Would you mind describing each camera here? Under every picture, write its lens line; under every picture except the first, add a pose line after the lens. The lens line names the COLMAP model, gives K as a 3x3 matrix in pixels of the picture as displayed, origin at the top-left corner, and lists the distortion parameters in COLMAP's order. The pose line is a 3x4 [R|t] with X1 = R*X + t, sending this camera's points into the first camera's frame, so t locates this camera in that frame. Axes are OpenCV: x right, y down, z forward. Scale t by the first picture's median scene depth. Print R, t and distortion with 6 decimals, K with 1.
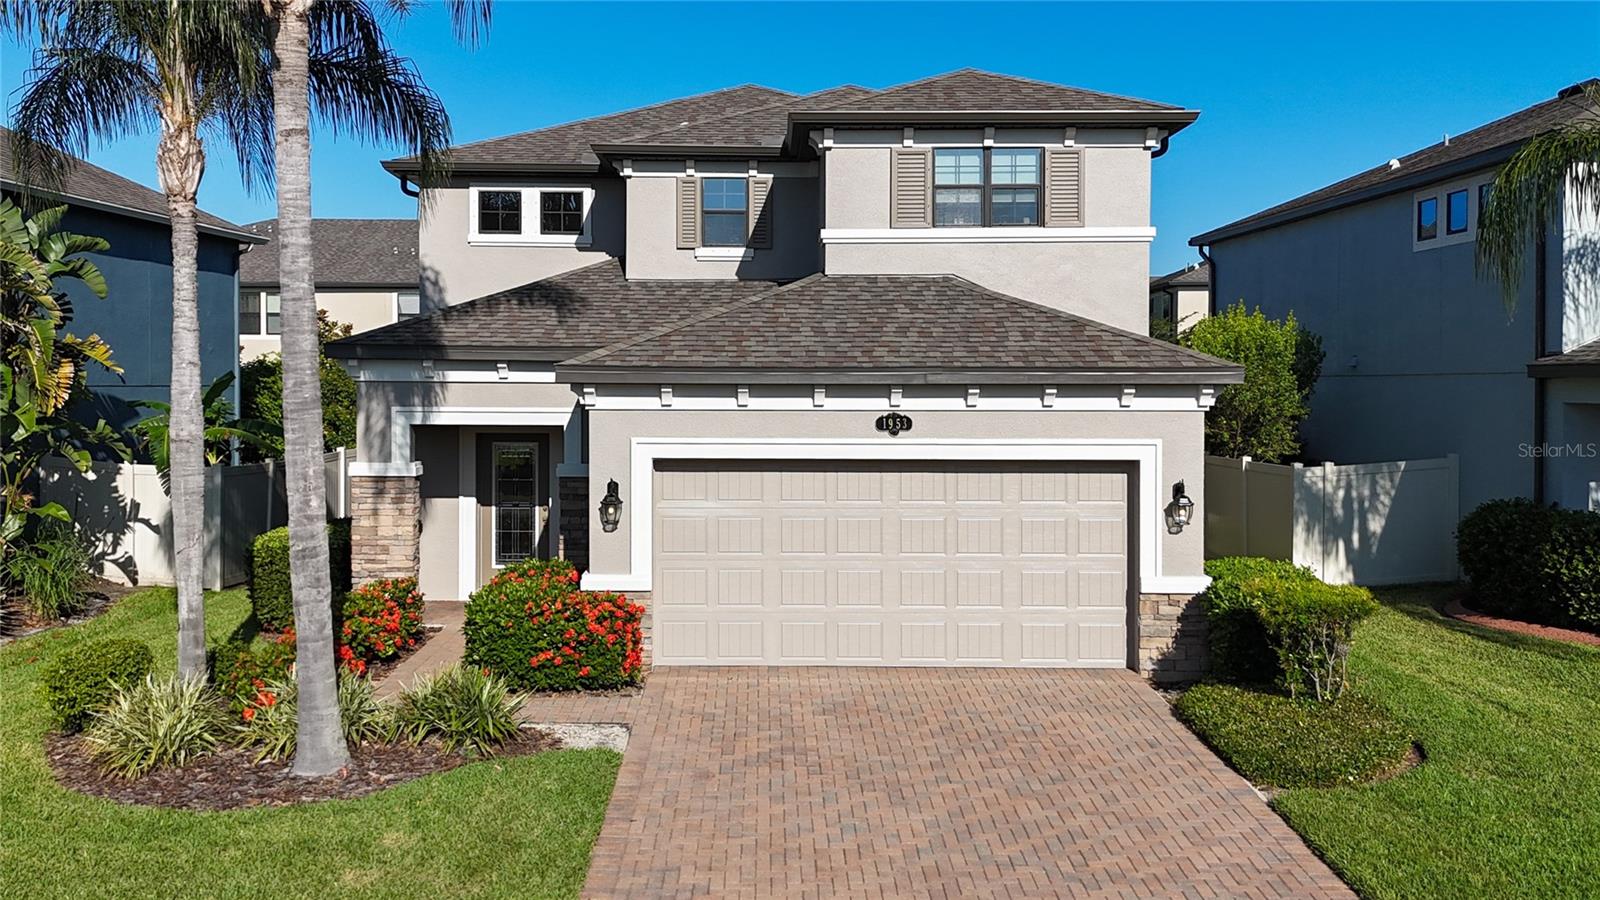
lens RADIAL K [[1087.5, 0, 800.0], [0, 1087.5, 450.0], [0, 0, 1]] dist [0.034656, -0.002976]
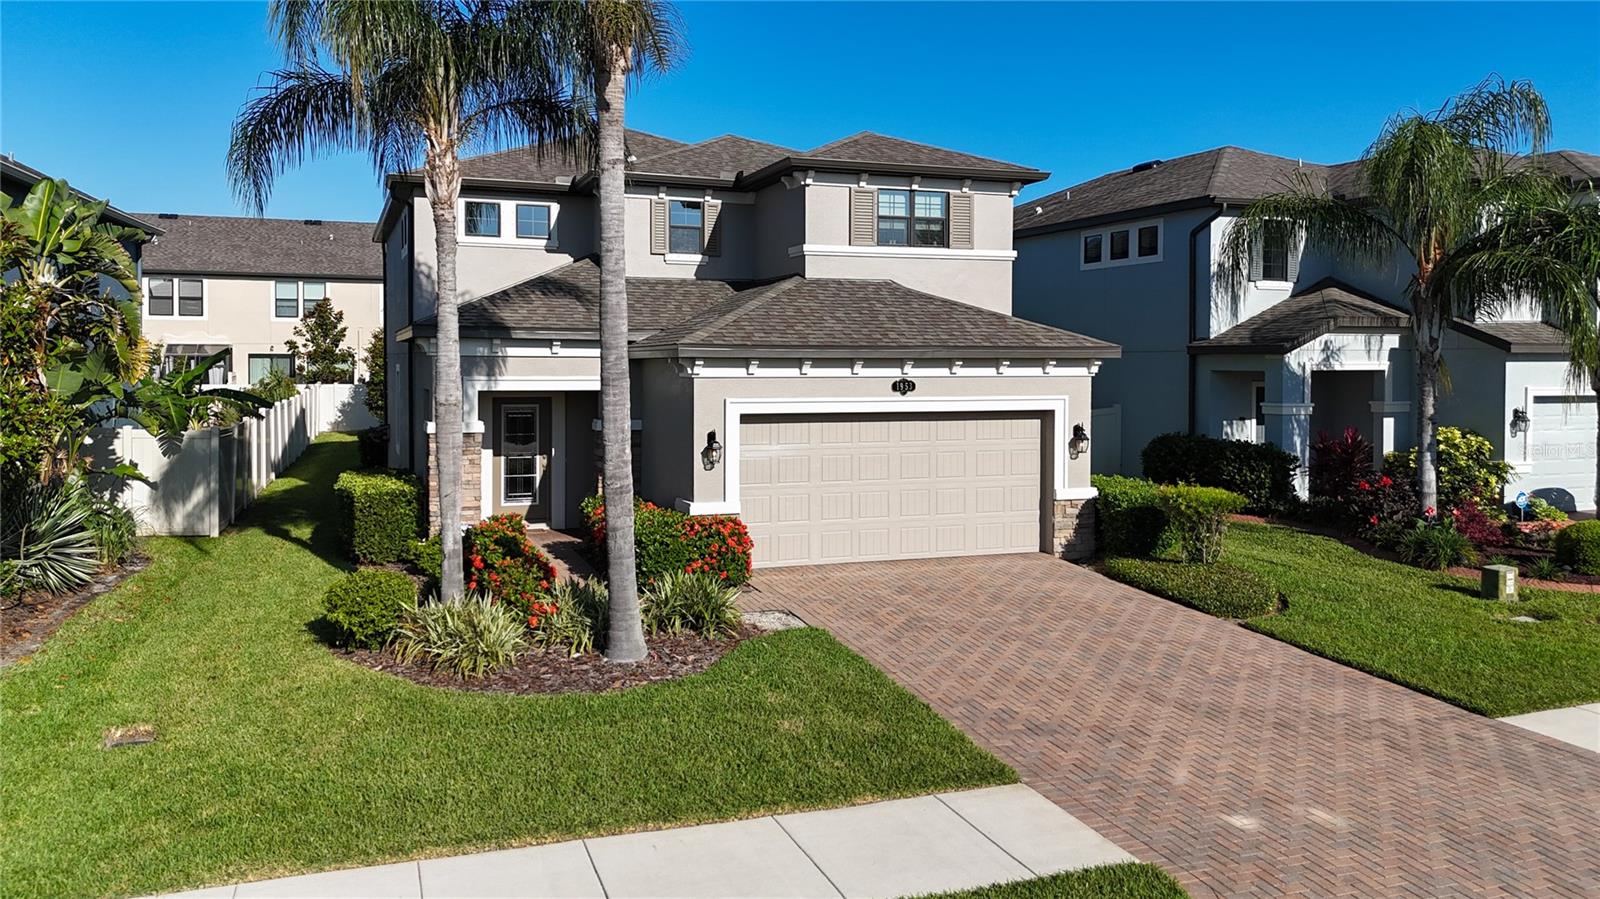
lens RADIAL K [[808.4, 0, 842.1], [0, 808.4, 408.9], [0, 0, 1]] dist [0.066725, -0.057666]
pose [[0.970441, -0.015275, 0.240856, -0.178014], [0.014882, 0.999883, 0.003452, 0.000004], [-0.240881, 0.000235, 0.970555, 0.004370]]
